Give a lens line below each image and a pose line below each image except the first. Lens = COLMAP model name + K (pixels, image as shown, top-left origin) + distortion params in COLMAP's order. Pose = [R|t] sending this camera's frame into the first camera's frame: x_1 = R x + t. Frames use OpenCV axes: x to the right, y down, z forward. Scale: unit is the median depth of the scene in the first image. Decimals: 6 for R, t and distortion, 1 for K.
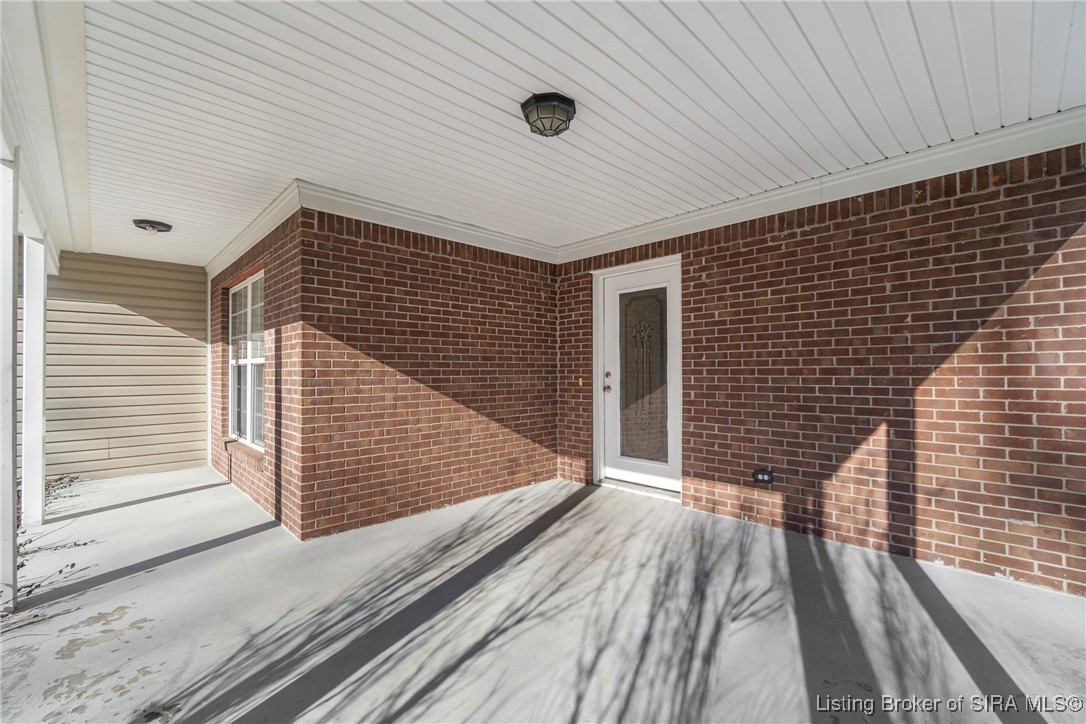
lens RADIAL K [[462.9, 0, 537.0], [0, 462.9, 368.6], [0, 0, 1]] dist [0.000051, 0.000054]
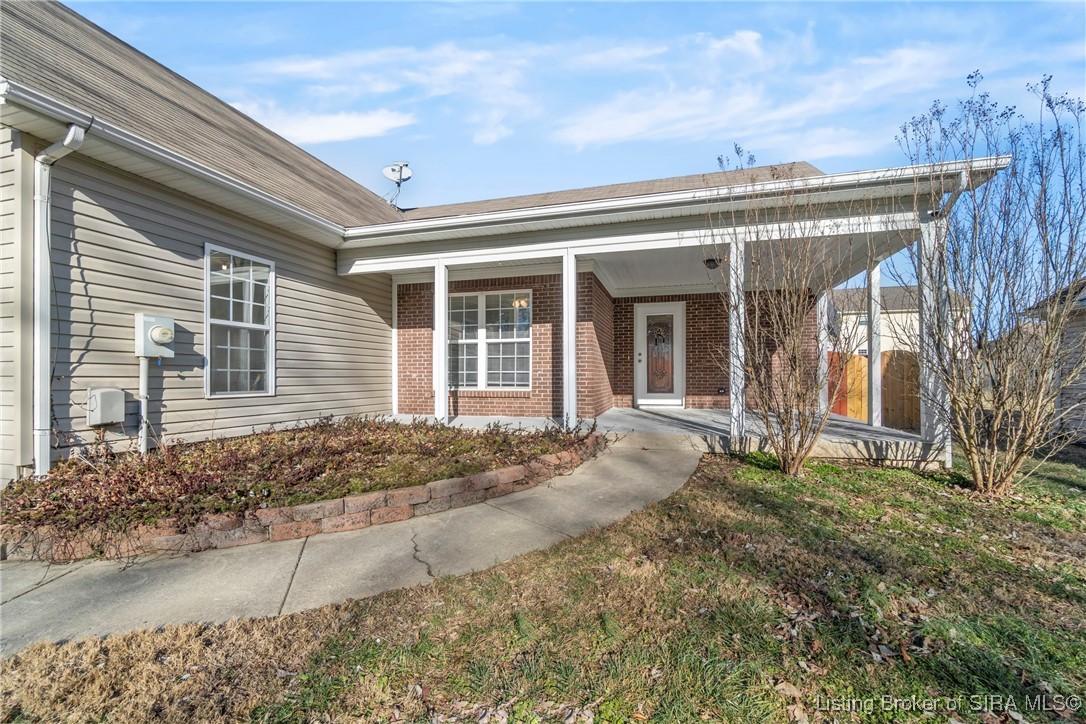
lens RADIAL K [[462.9, 0, 537.0], [0, 462.9, 368.6], [0, 0, 1]] dist [0.000051, 0.000054]
pose [[0.860321, 0.007932, 0.509691, -1.313210], [-0.004124, 0.999955, -0.008600, 0.096653], [-0.509736, 0.005297, 0.860315, -0.554146]]
